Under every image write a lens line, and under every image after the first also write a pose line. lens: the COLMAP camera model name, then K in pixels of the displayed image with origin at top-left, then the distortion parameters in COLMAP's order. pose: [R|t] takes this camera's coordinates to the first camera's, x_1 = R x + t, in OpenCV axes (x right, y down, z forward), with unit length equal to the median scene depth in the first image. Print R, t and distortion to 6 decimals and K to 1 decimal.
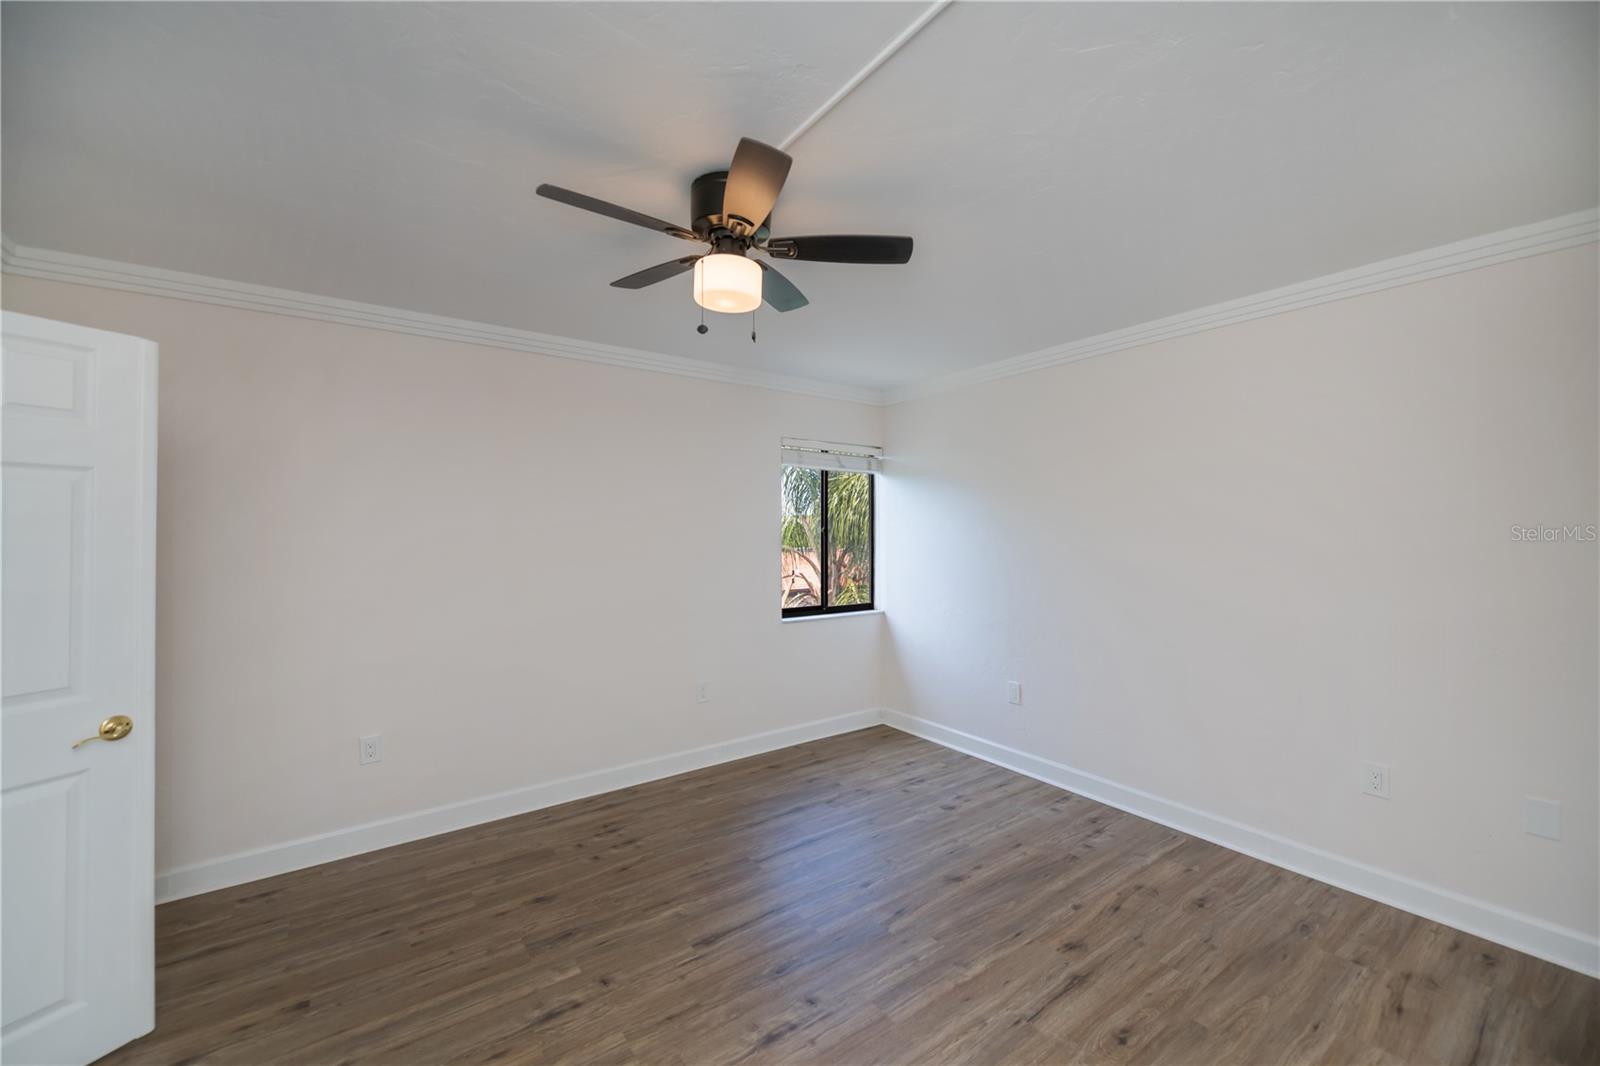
lens RADIAL K [[658.9, 0, 799.6], [0, 658.9, 530.6], [0, 0, 1]] dist [0.000722, -0.002257]
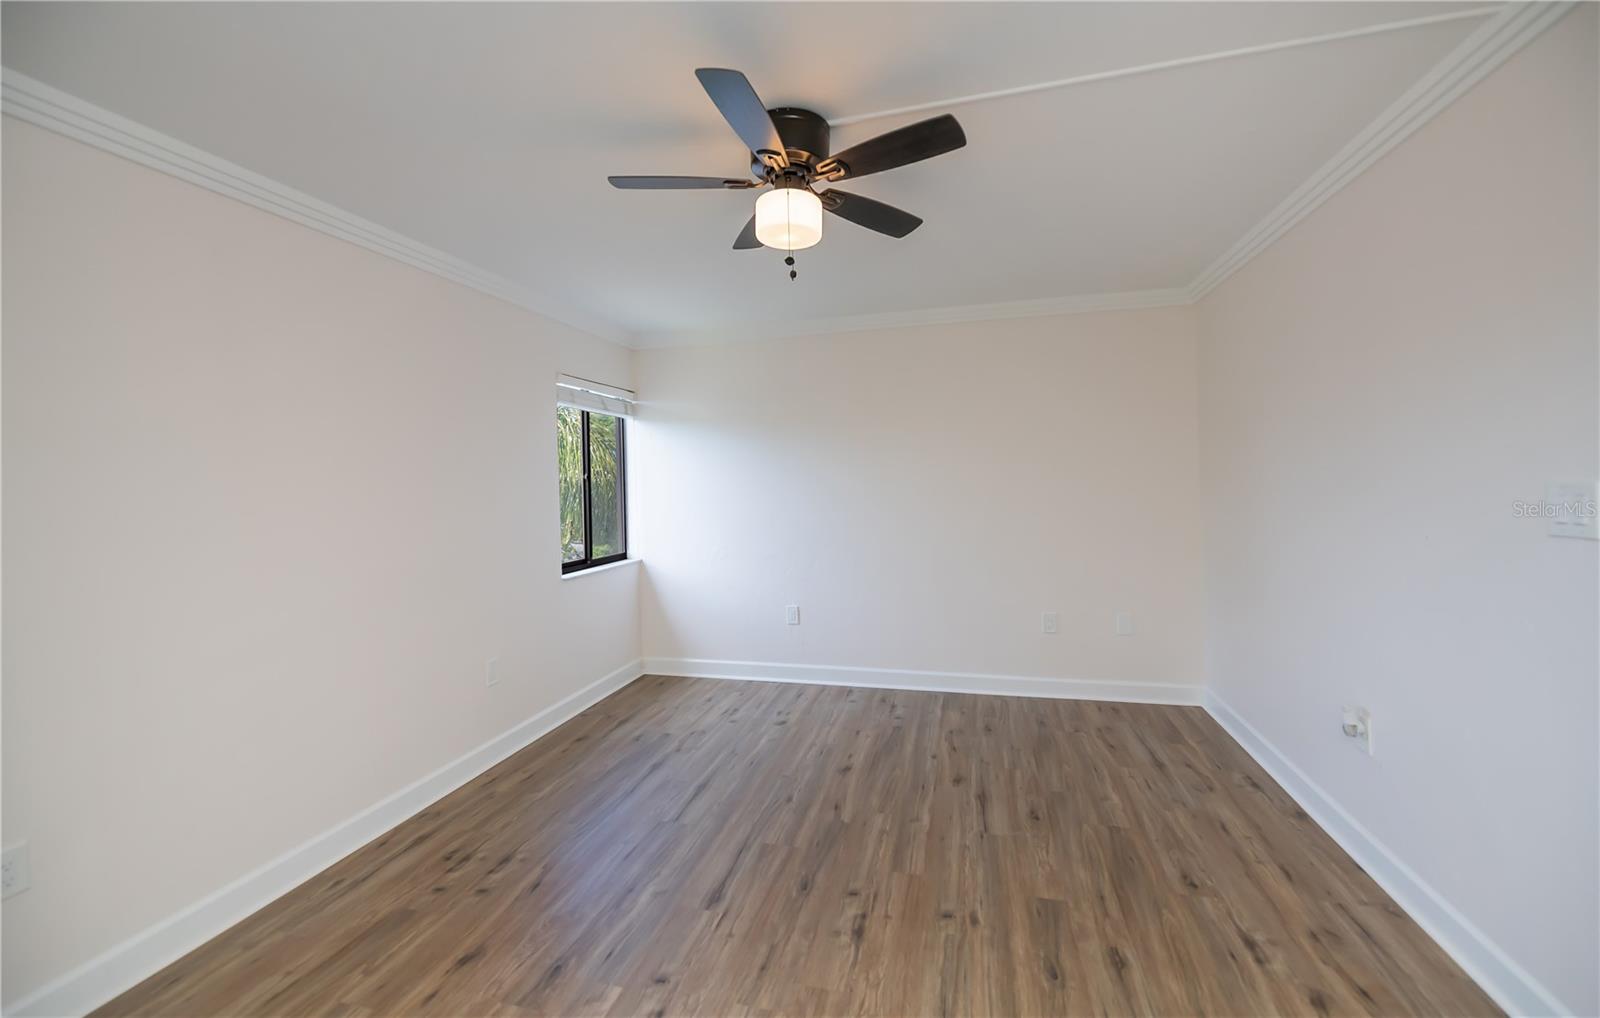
lens RADIAL K [[660.5, 0, 813.0], [0, 660.5, 482.7], [0, 0, 1]] dist [-0.003787, -0.000660]
pose [[0.756964, -0.022207, 0.653079, -0.512249], [0.026969, 0.999633, 0.002731, 0.021118], [-0.652900, 0.015546, 0.757285, 0.144693]]
